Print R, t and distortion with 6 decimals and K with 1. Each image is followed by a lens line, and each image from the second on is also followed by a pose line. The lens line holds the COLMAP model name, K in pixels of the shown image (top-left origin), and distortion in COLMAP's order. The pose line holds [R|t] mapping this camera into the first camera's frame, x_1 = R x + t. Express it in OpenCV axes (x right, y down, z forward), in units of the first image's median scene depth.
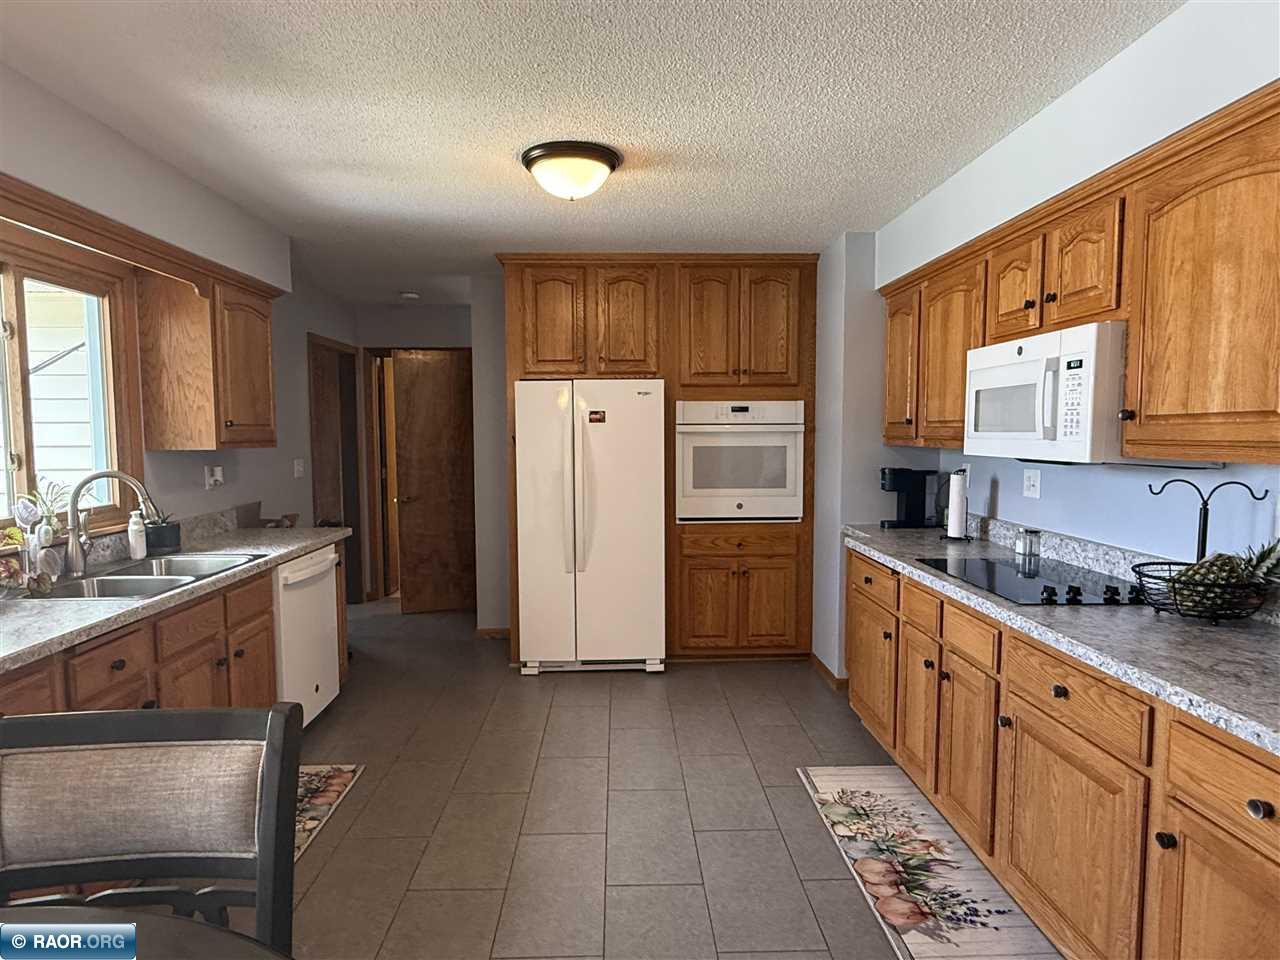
lens RADIAL K [[742.4, 0, 642.4], [0, 742.4, 488.5], [0, 0, 1]] dist [0.001303, 0.002210]
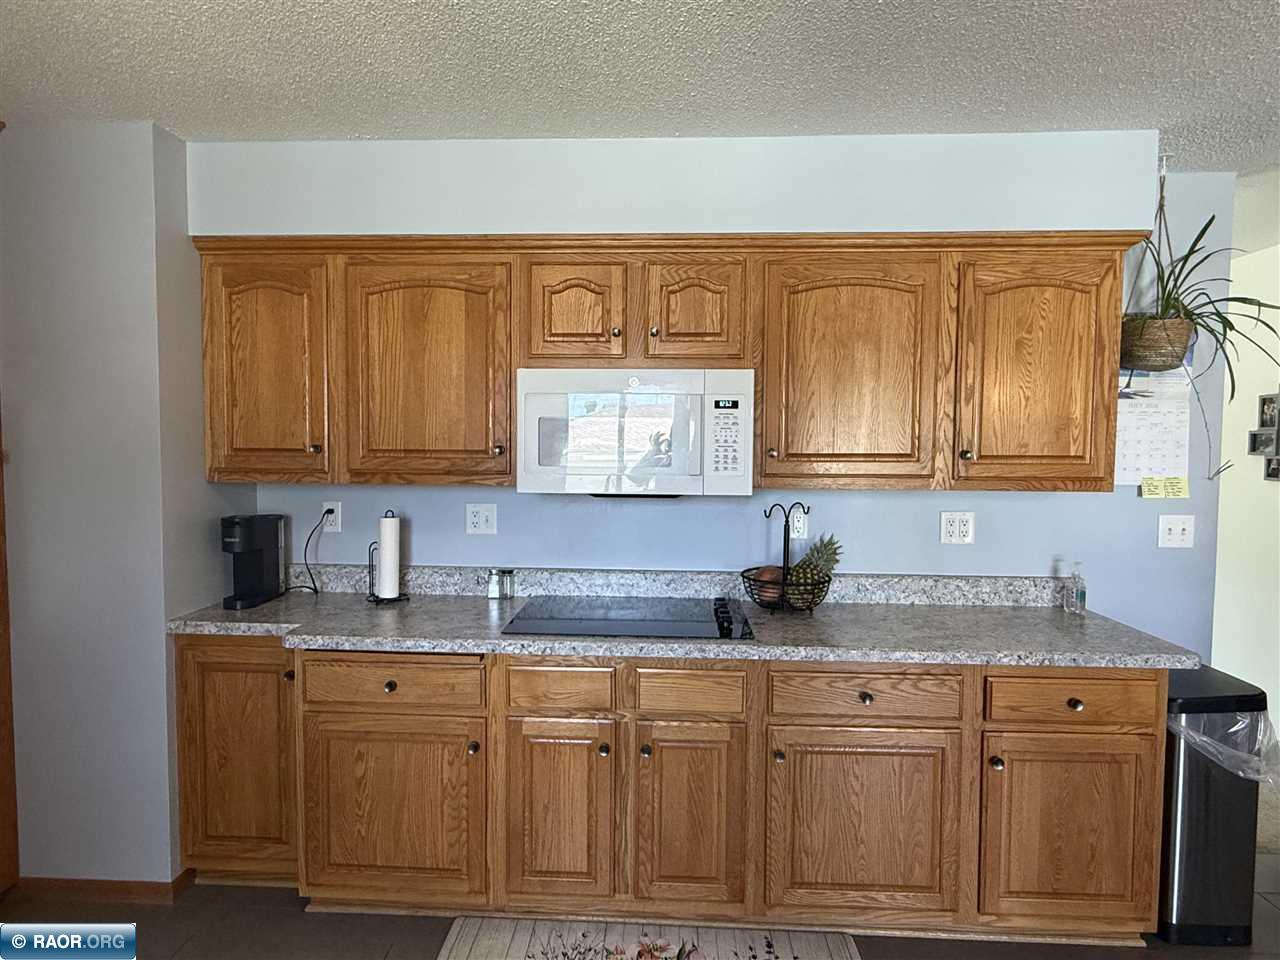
lens RADIAL K [[746.9, 0, 632.9], [0, 746.9, 481.3], [0, 0, 1]] dist [-0.000234, 0.000852]
pose [[0.095733, -0.052896, 0.994001, -0.504542], [0.068875, 0.996546, 0.046398, -0.115741], [-0.993021, 0.064020, 0.099046, 1.033413]]
